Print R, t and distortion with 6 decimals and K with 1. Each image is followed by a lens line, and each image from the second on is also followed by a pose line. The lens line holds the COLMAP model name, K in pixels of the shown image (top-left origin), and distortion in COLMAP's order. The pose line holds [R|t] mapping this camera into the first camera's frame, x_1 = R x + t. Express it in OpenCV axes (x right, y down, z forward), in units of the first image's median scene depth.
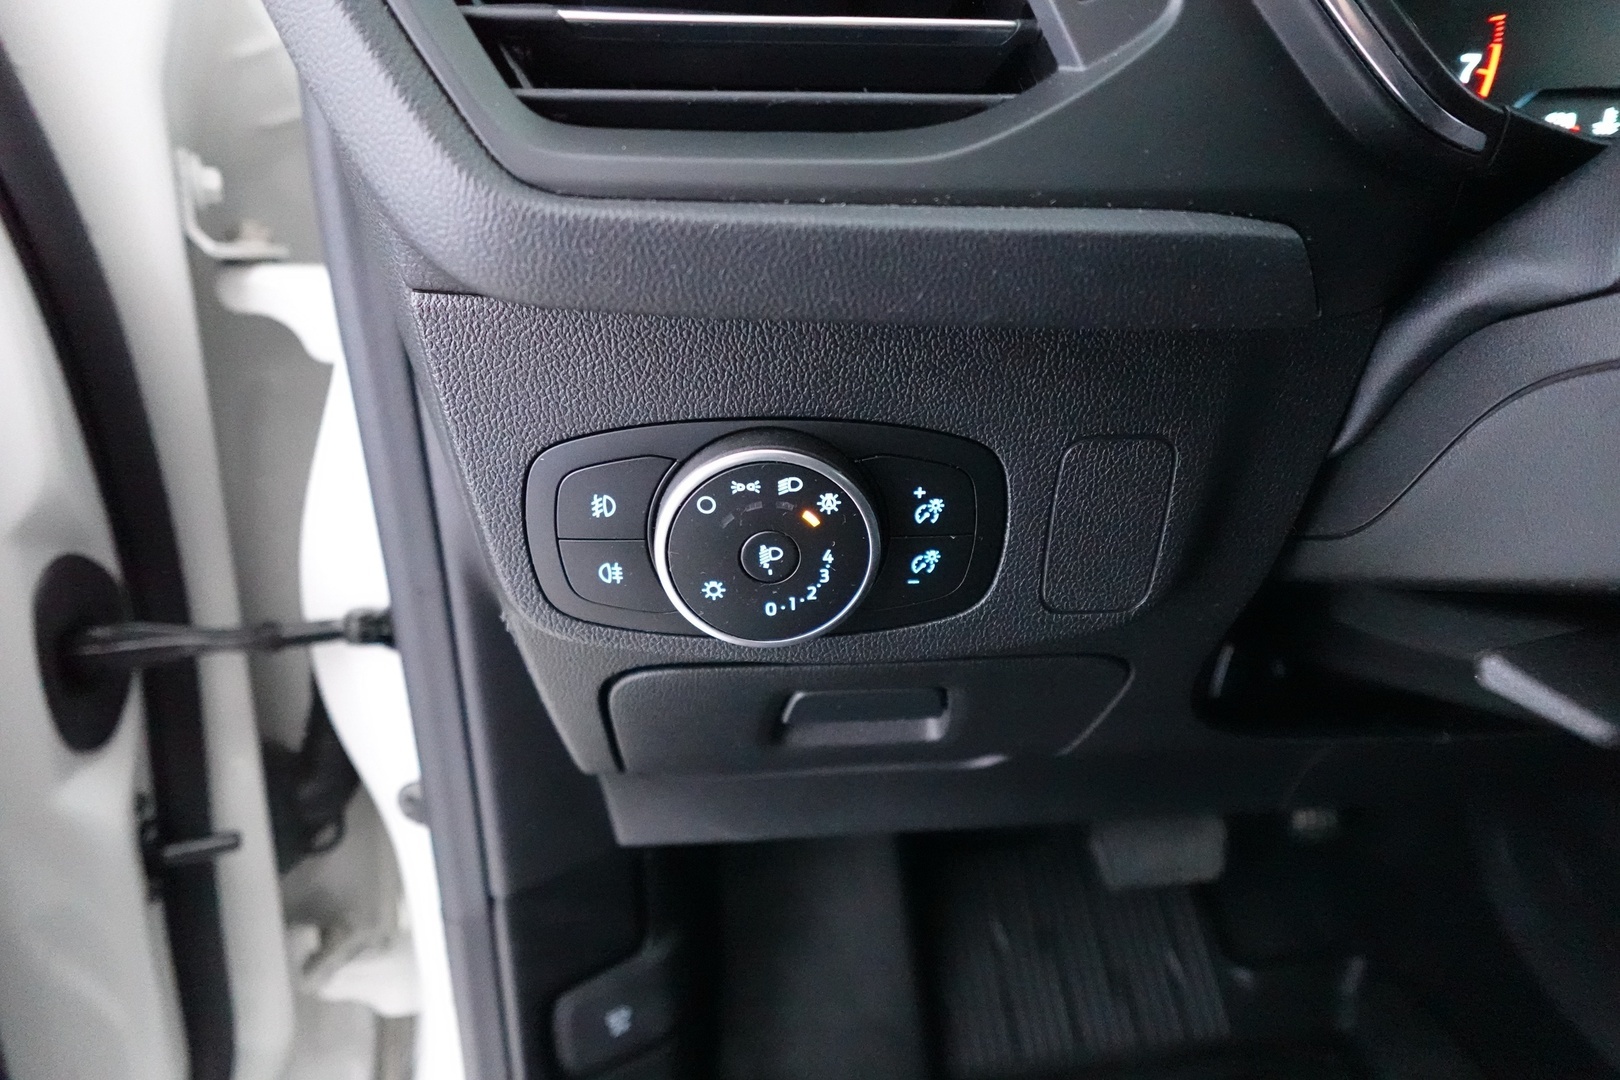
lens RADIAL K [[903.7, 0, 810.0], [0, 903.7, 540.0], [0, 0, 1]] dist [-0.000875, -0.001563]
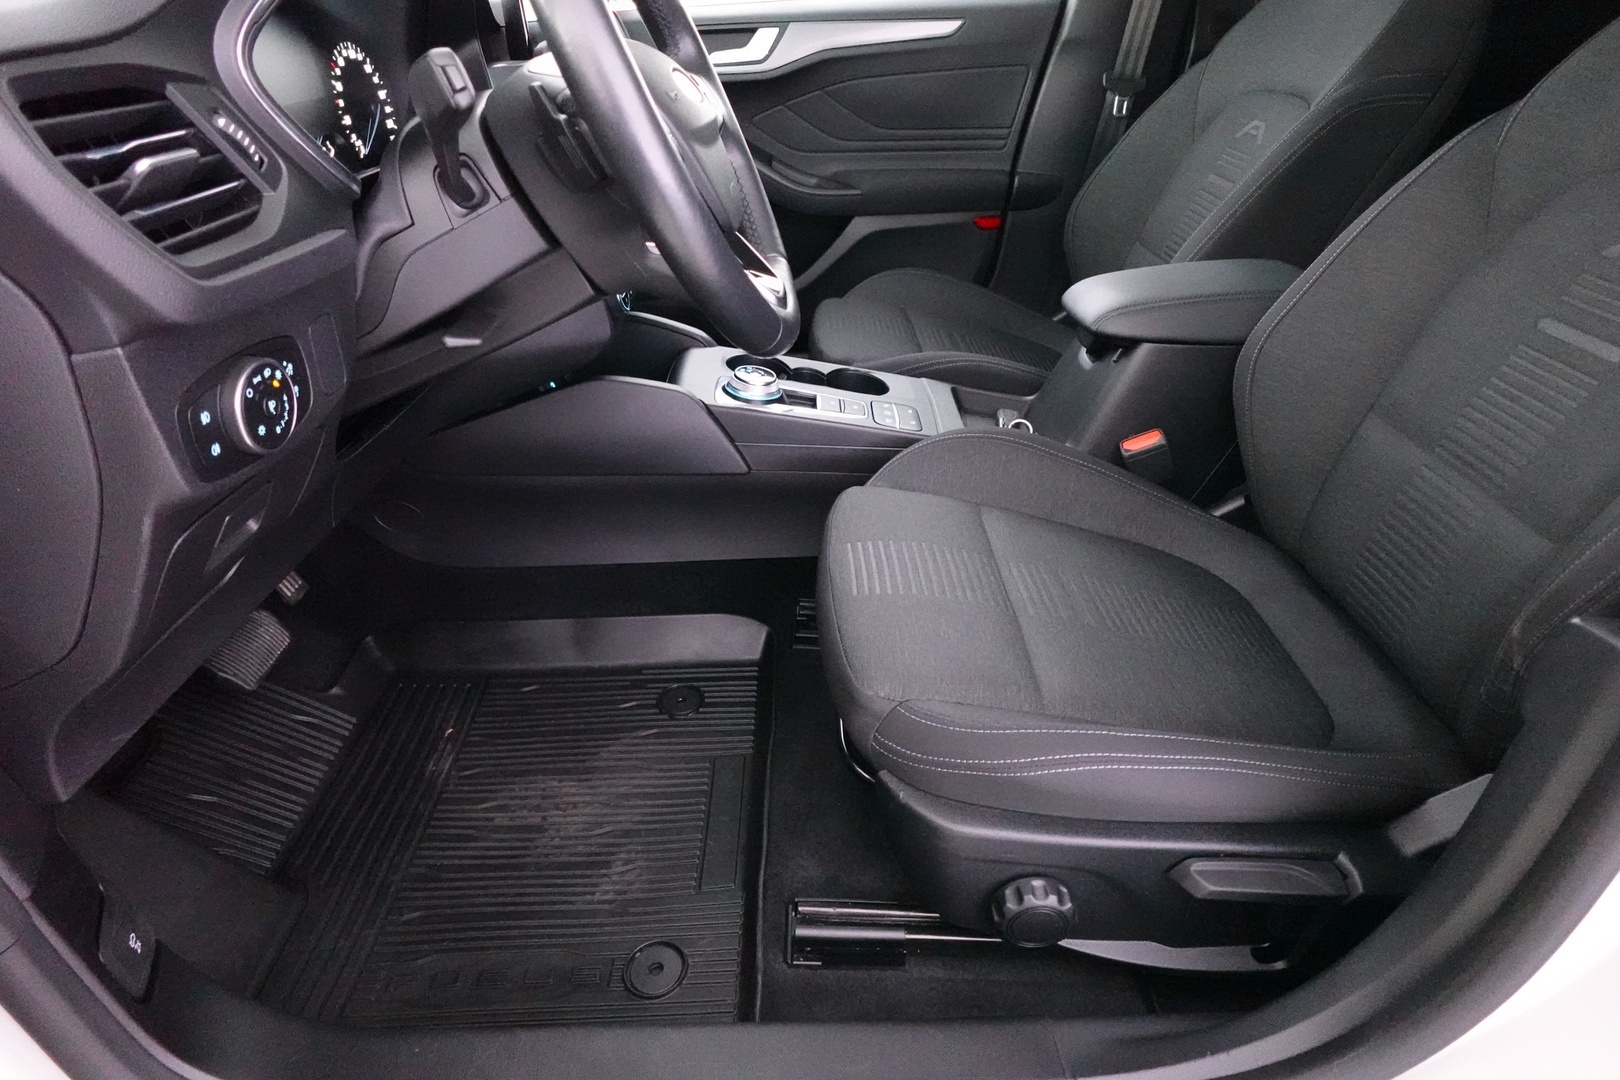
lens RADIAL K [[903.7, 0, 810.0], [0, 903.7, 540.0], [0, 0, 1]] dist [-0.000875, -0.001563]
pose [[0.111109, -0.512360, 0.851553, -2.077174], [0.417285, 0.801717, 0.427928, -0.124338], [-0.901958, 0.307793, 0.302878, -0.891000]]
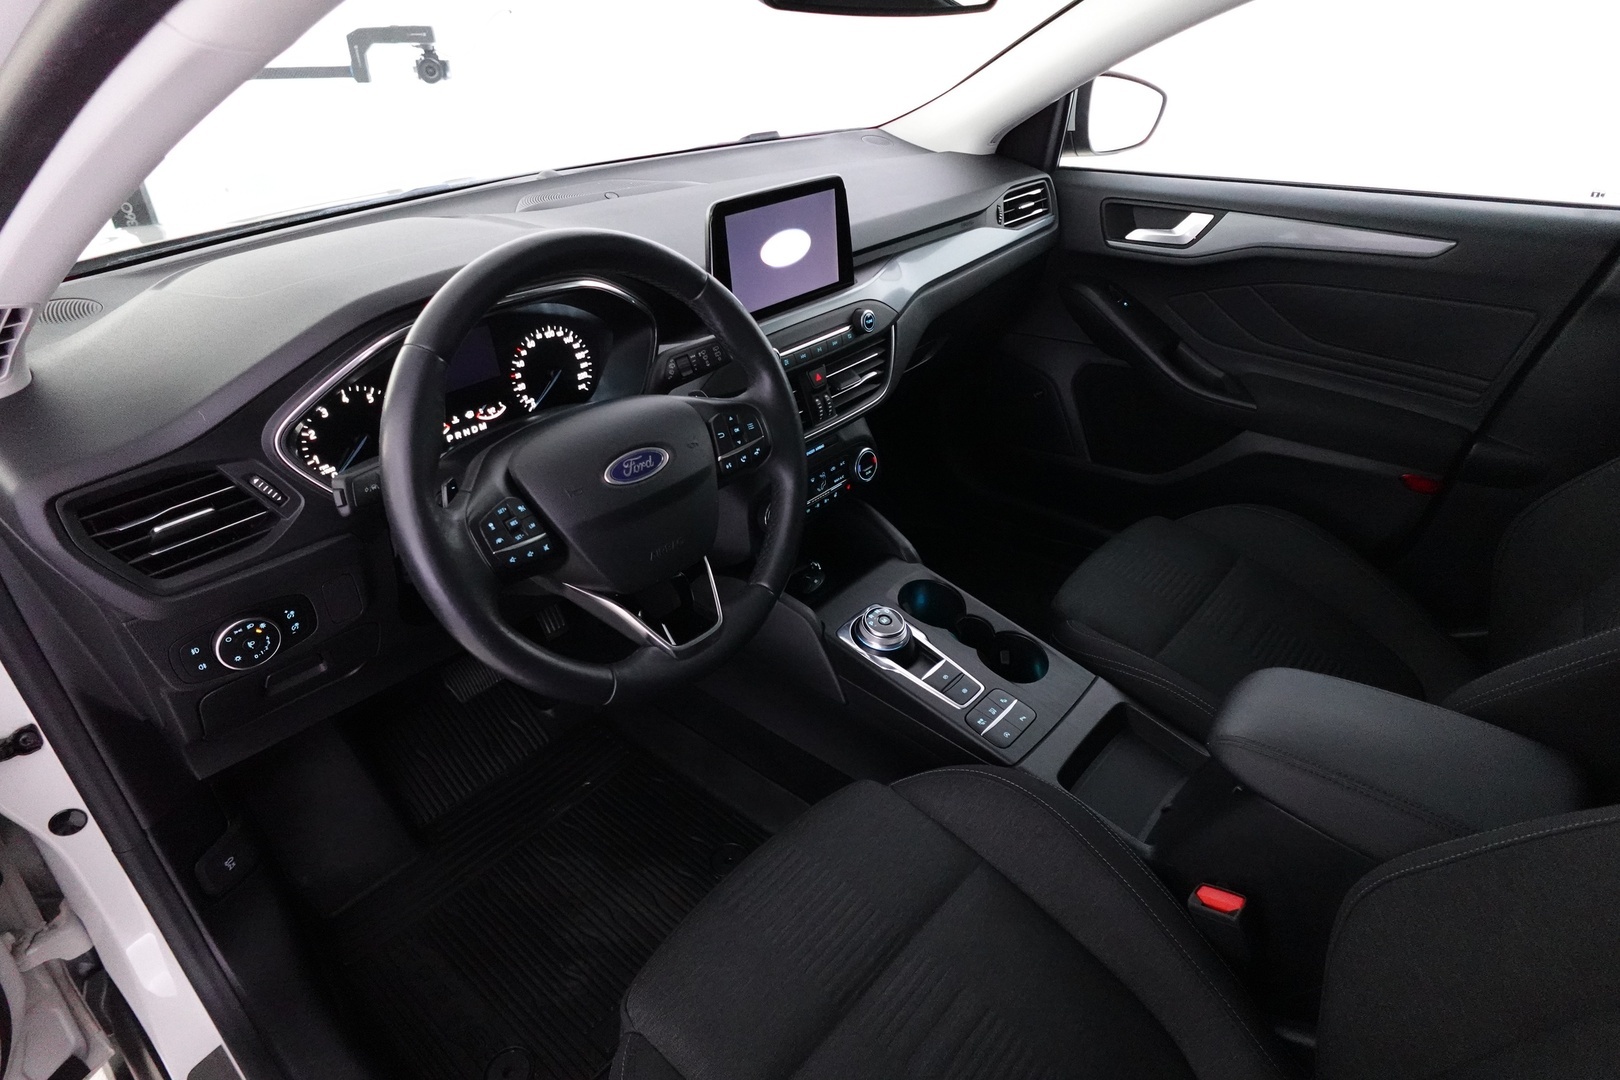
lens RADIAL K [[903.7, 0, 810.0], [0, 903.7, 540.0], [0, 0, 1]] dist [-0.000875, -0.001563]
pose [[0.748518, -0.362541, 0.555233, -0.231438], [0.286884, 0.931944, 0.221763, -0.549857], [-0.597844, -0.006706, 0.801584, -3.397093]]
